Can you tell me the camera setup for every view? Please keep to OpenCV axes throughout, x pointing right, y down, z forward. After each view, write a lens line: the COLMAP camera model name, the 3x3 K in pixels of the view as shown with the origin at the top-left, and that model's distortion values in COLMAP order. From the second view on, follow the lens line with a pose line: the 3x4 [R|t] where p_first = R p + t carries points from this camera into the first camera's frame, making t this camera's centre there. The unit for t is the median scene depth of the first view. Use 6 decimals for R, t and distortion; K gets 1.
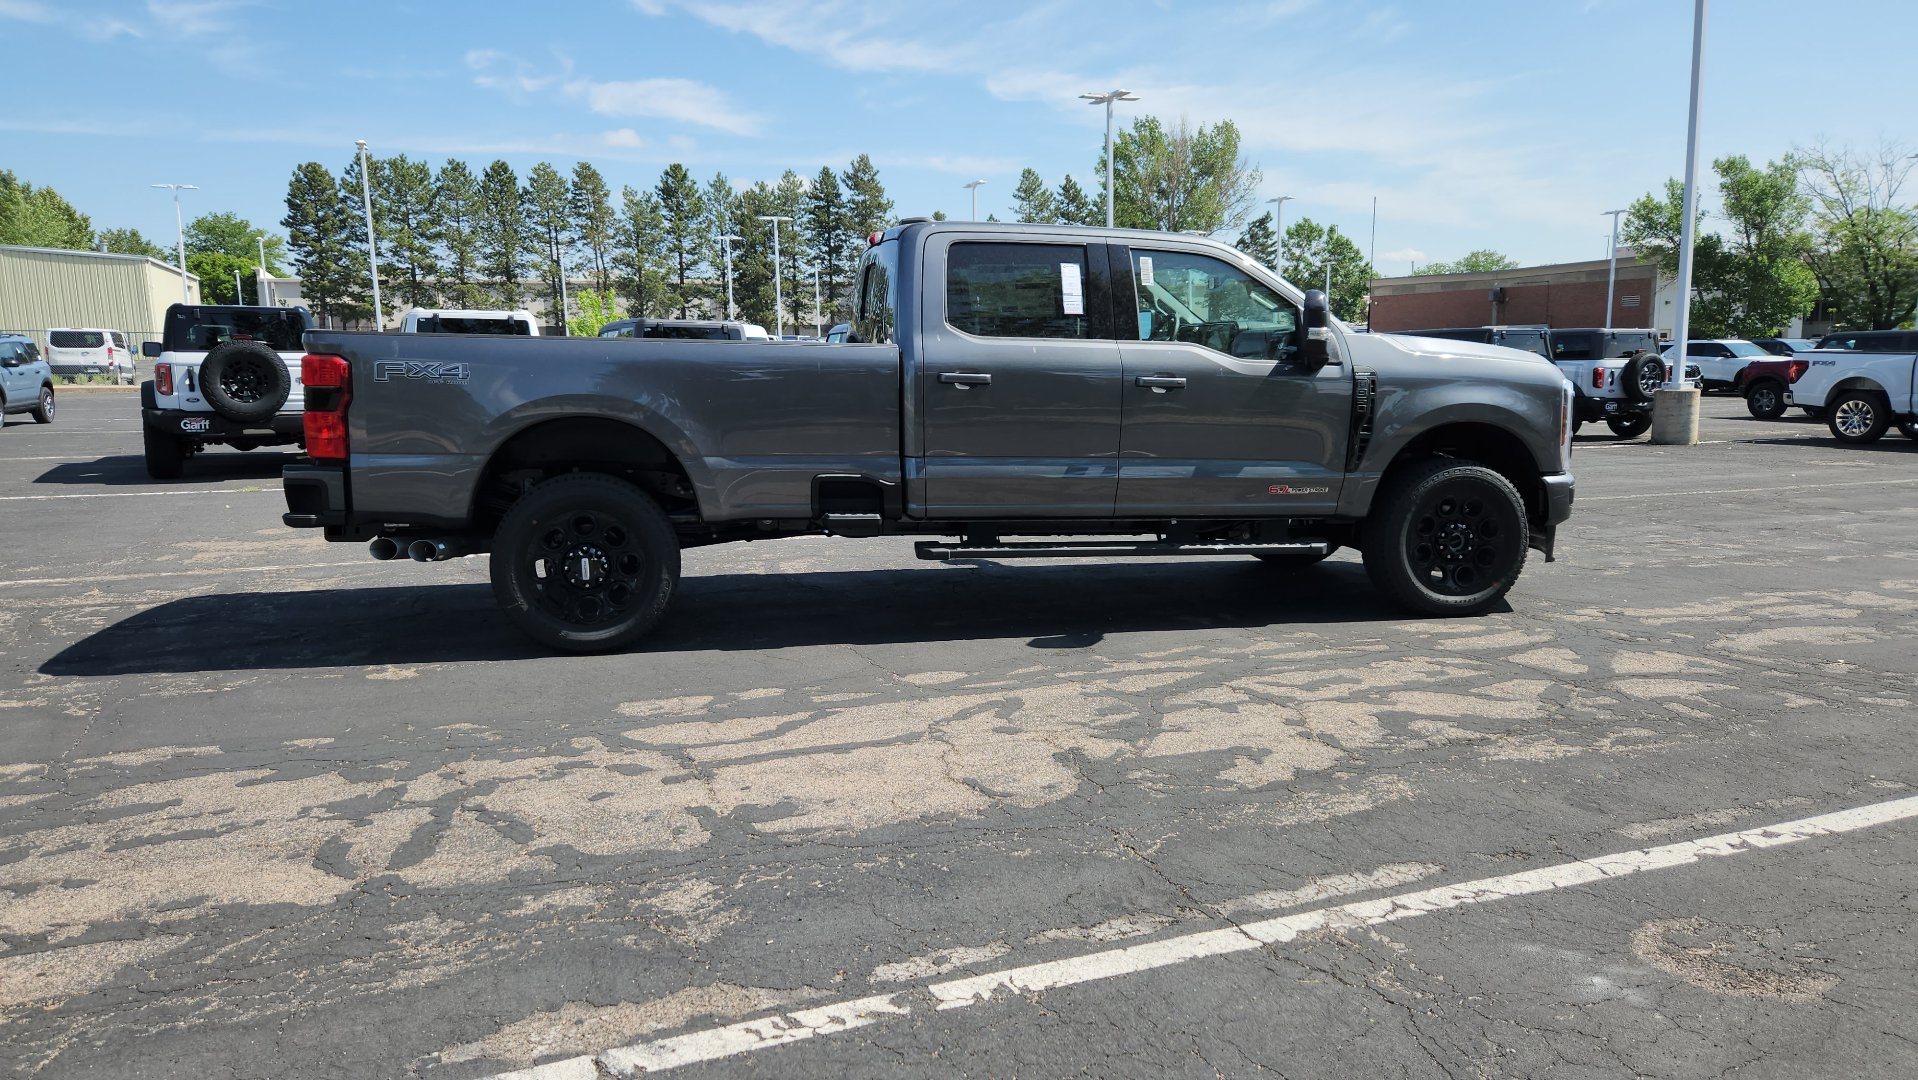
lens RADIAL K [[1281.6, 0, 921.2], [0, 1281.6, 545.9], [0, 0, 1]] dist [0.076604, -0.063727]
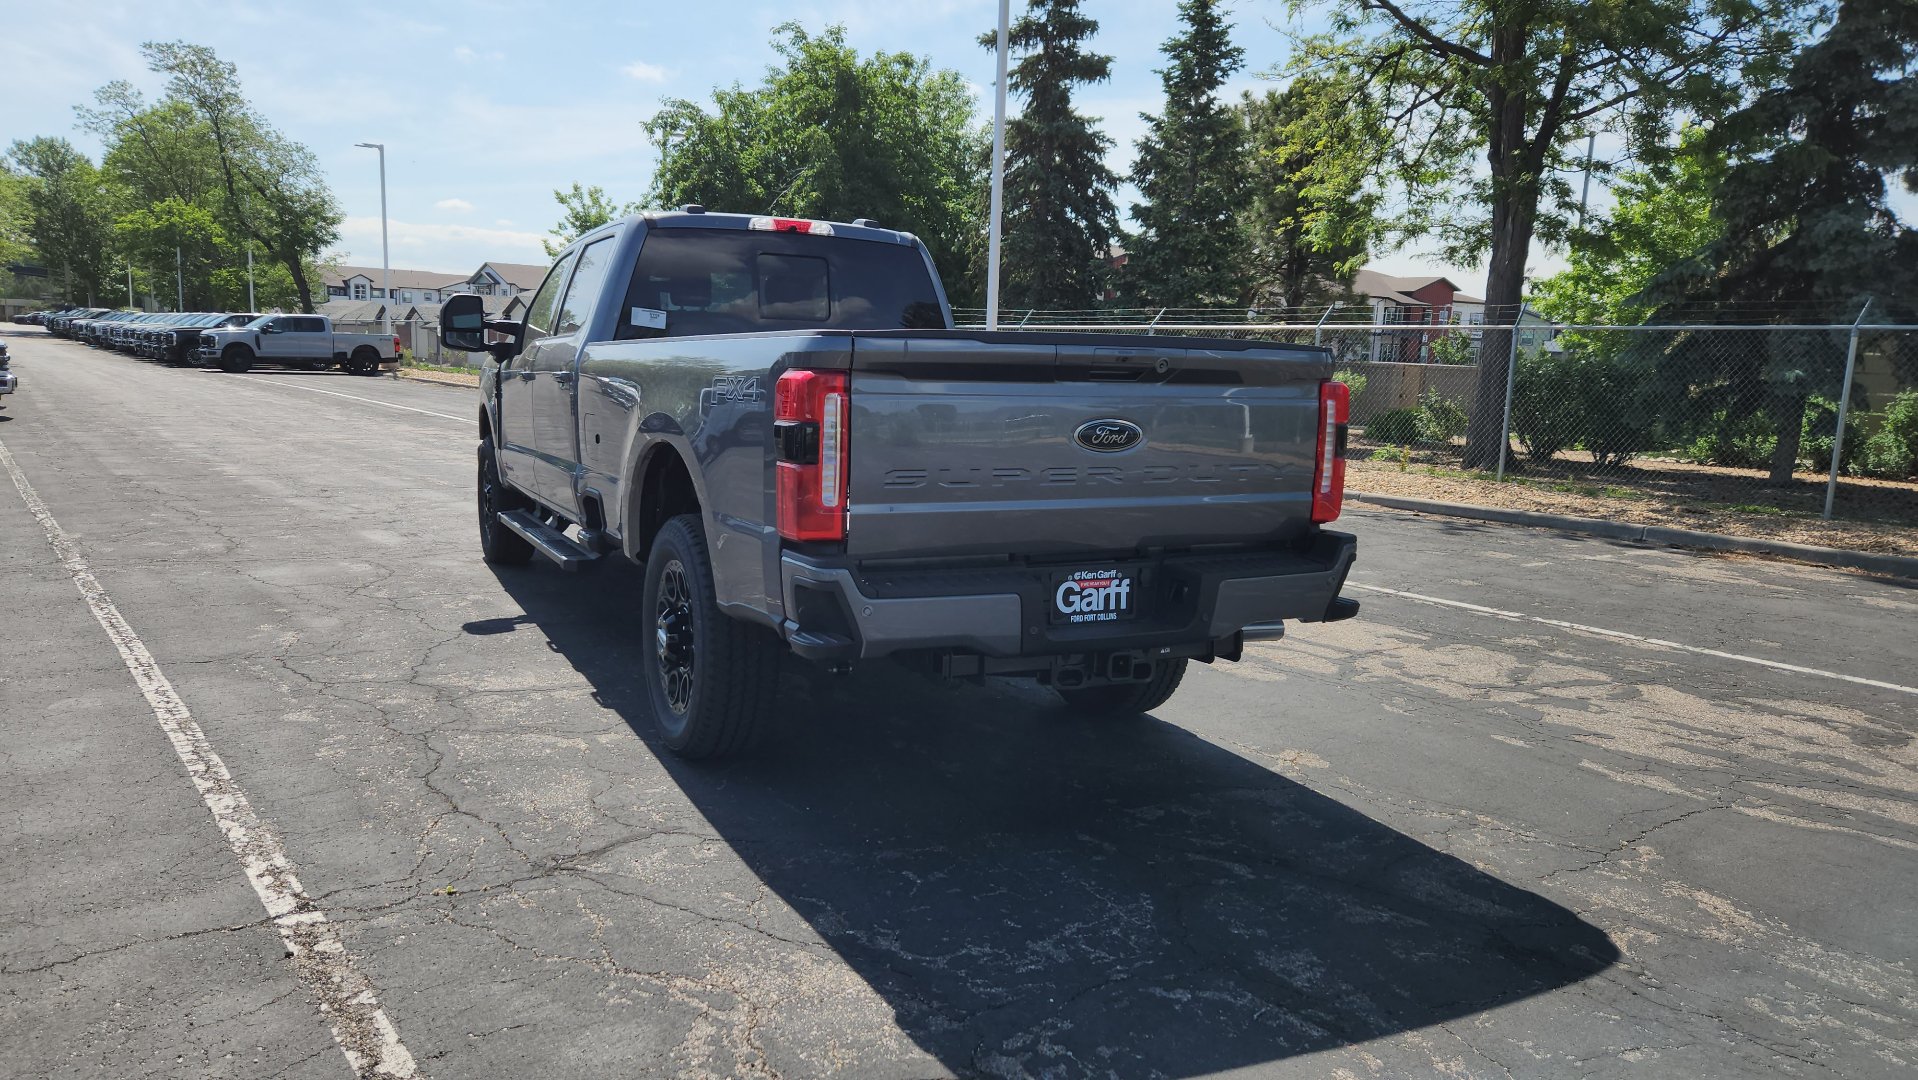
lens RADIAL K [[1284.7, 0, 929.7], [0, 1284.7, 531.9], [0, 0, 1]] dist [0.077067, -0.067412]
pose [[-0.261683, -0.137690, 0.955282, -1.010973], [0.111321, 0.978860, 0.171583, -0.193367], [-0.958712, 0.151244, -0.240823, 1.267776]]
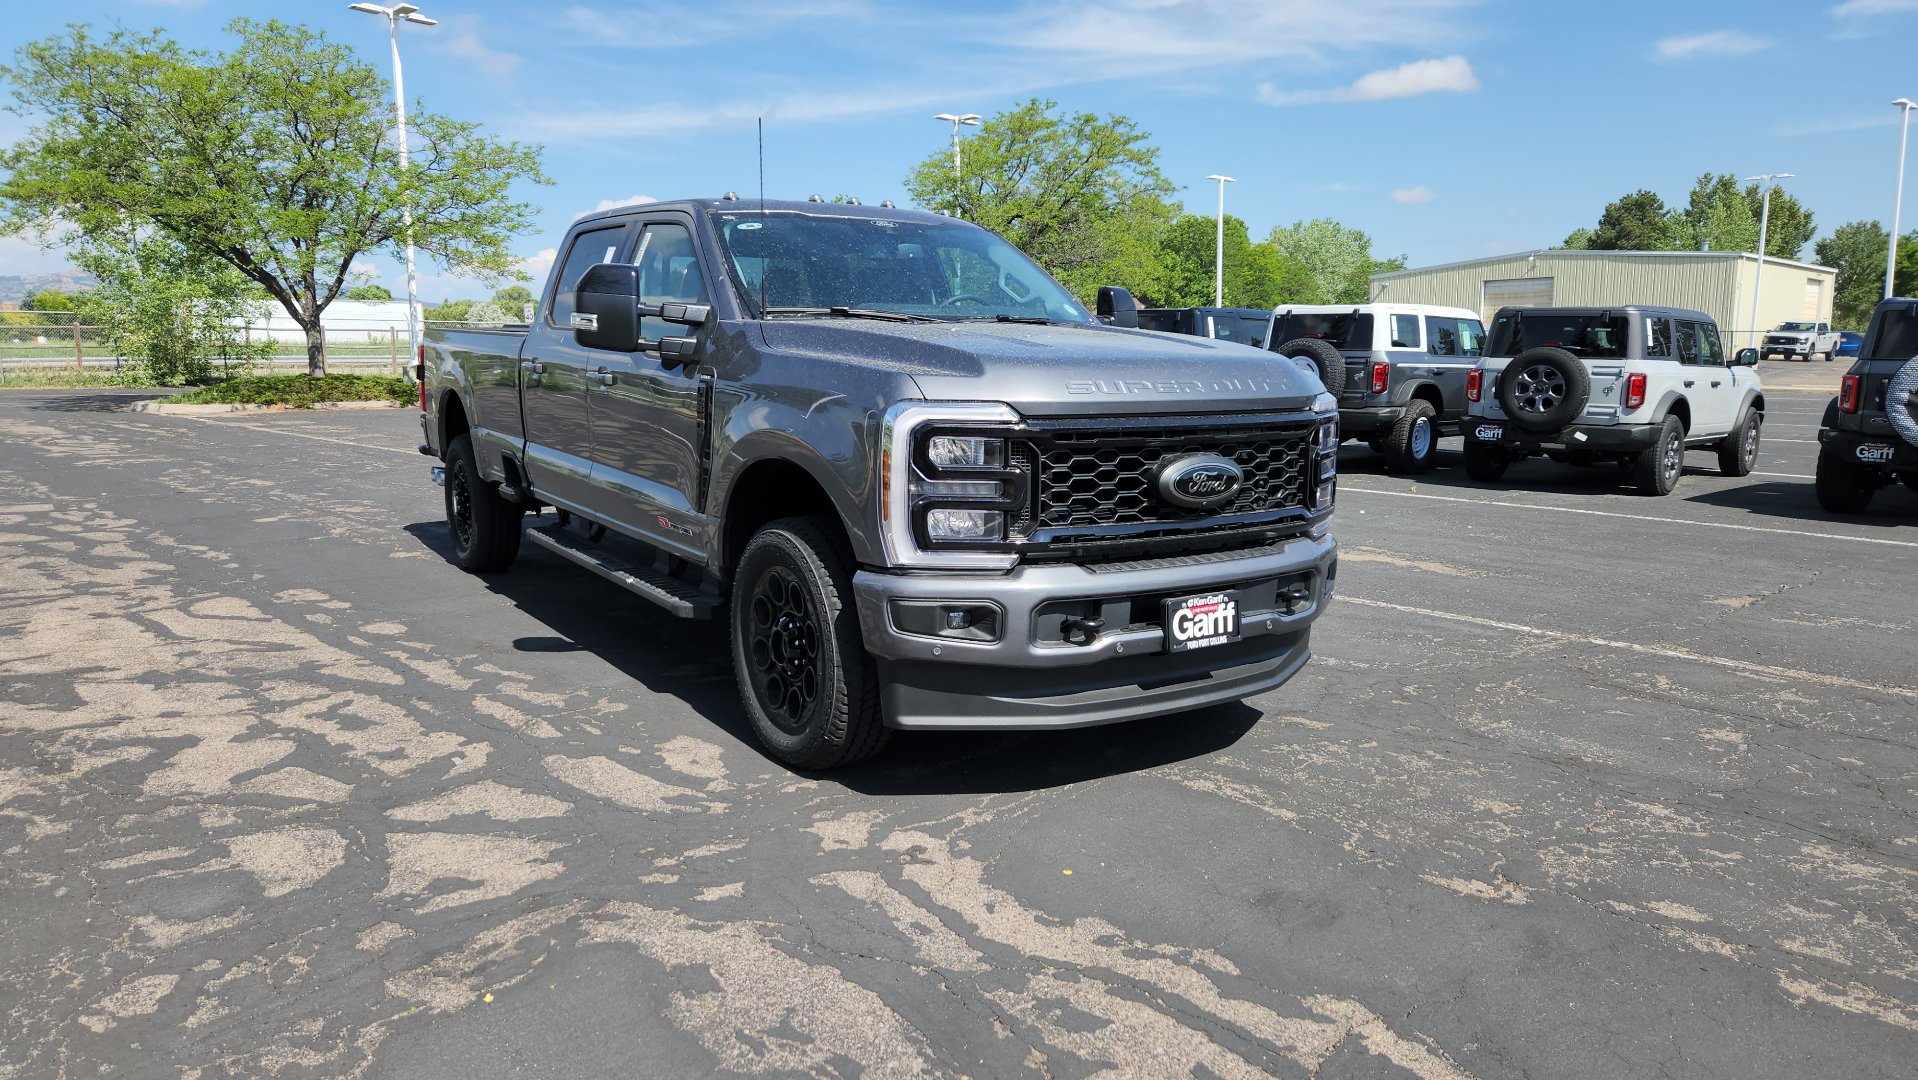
lens RADIAL K [[1284.7, 0, 929.7], [0, 1284.7, 531.9], [0, 0, 1]] dist [0.077067, -0.067412]
pose [[0.370800, 0.135232, -0.918814, 1.091975], [-0.144272, 0.985719, 0.086856, -0.133649], [0.917438, 0.100353, 0.385014, 0.880852]]
